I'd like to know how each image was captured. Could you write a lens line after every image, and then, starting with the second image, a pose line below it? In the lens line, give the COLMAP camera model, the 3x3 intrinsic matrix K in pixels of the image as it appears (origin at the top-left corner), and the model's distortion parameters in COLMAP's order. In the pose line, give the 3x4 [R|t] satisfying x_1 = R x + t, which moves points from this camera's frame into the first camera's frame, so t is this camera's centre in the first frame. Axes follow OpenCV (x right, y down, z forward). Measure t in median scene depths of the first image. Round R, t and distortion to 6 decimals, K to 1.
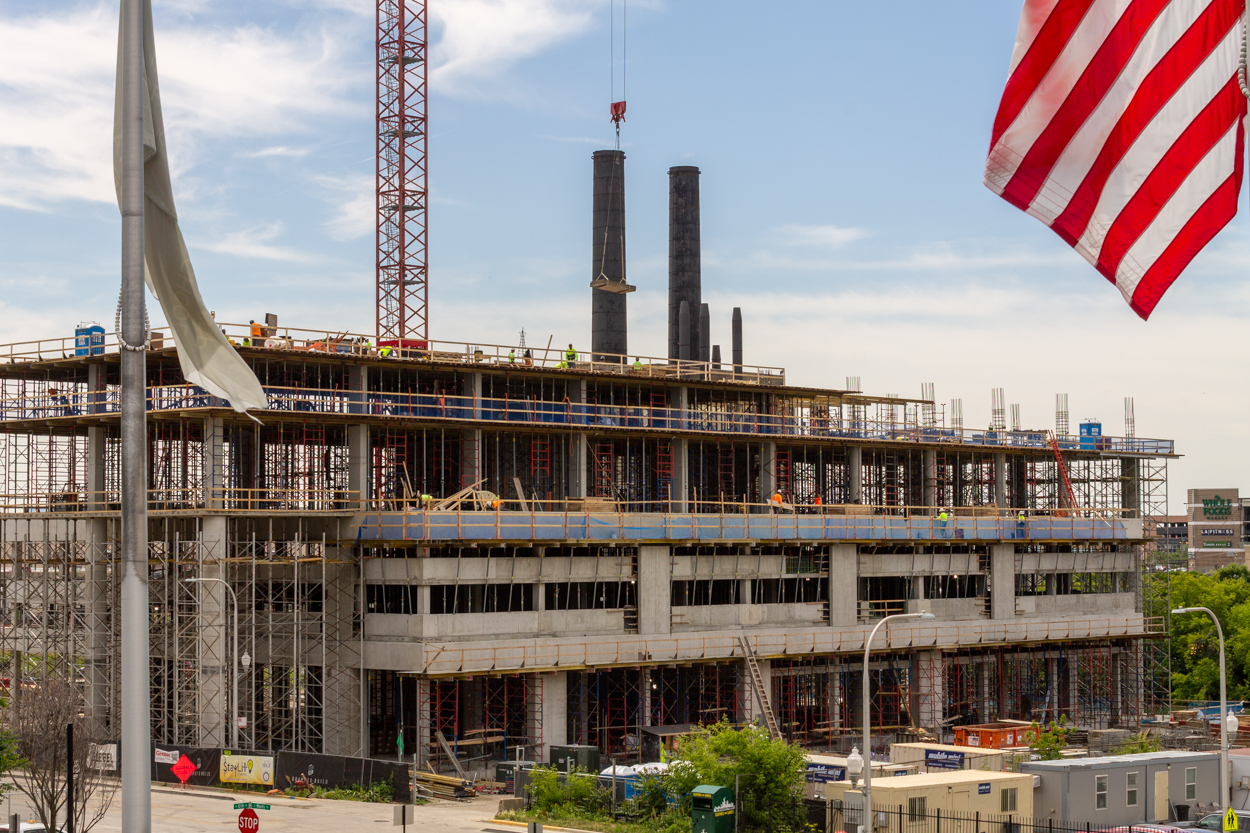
lens RADIAL K [[2413.1, 0, 625.0], [0, 2413.1, 416.5], [0, 0, 1]] dist [-0.034226, 0.020694]
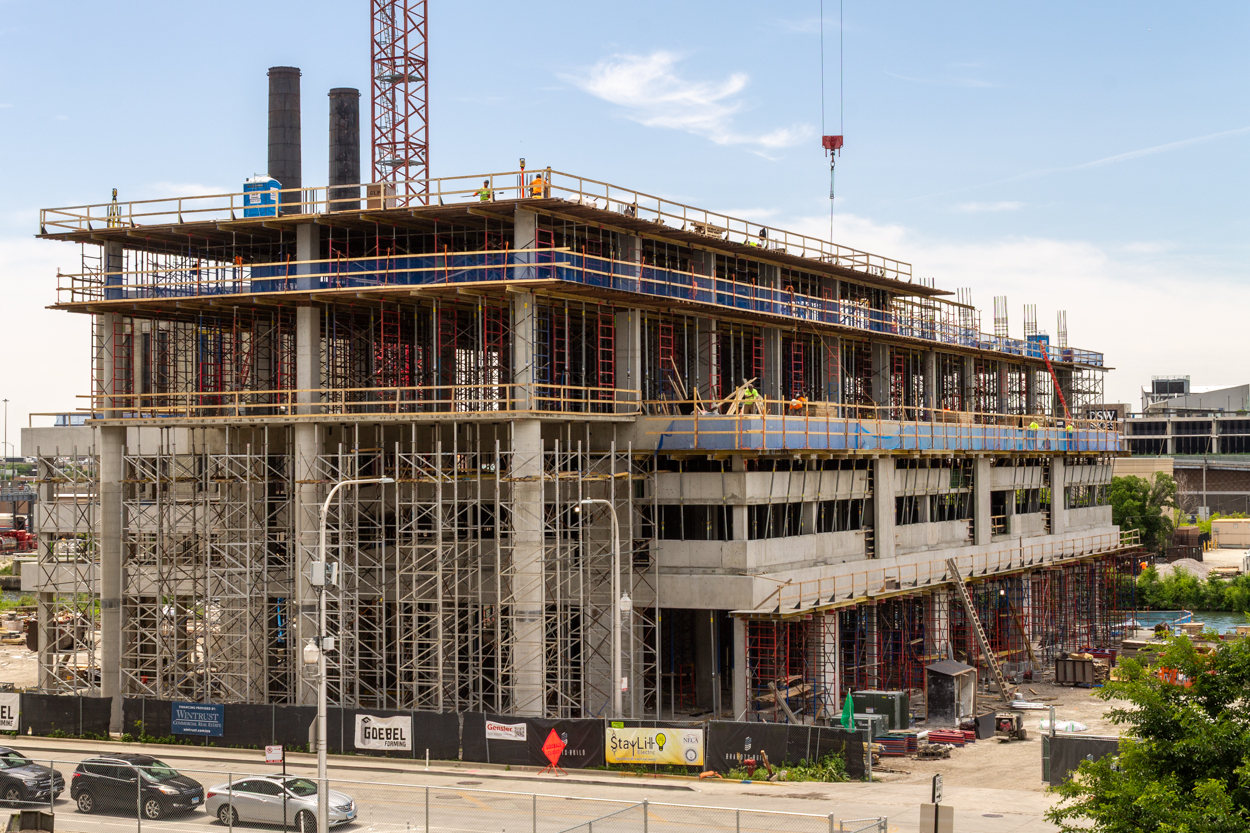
lens RADIAL K [[2095.0, 0, 625.0], [0, 2095.0, 416.5], [0, 0, 1]] dist [0.005324, -0.200296]
pose [[0.954431, 0.002219, 0.298423, -0.315368], [-0.011197, 0.999535, 0.028379, 0.018820], [-0.298221, -0.030427, 0.954012, 0.313869]]
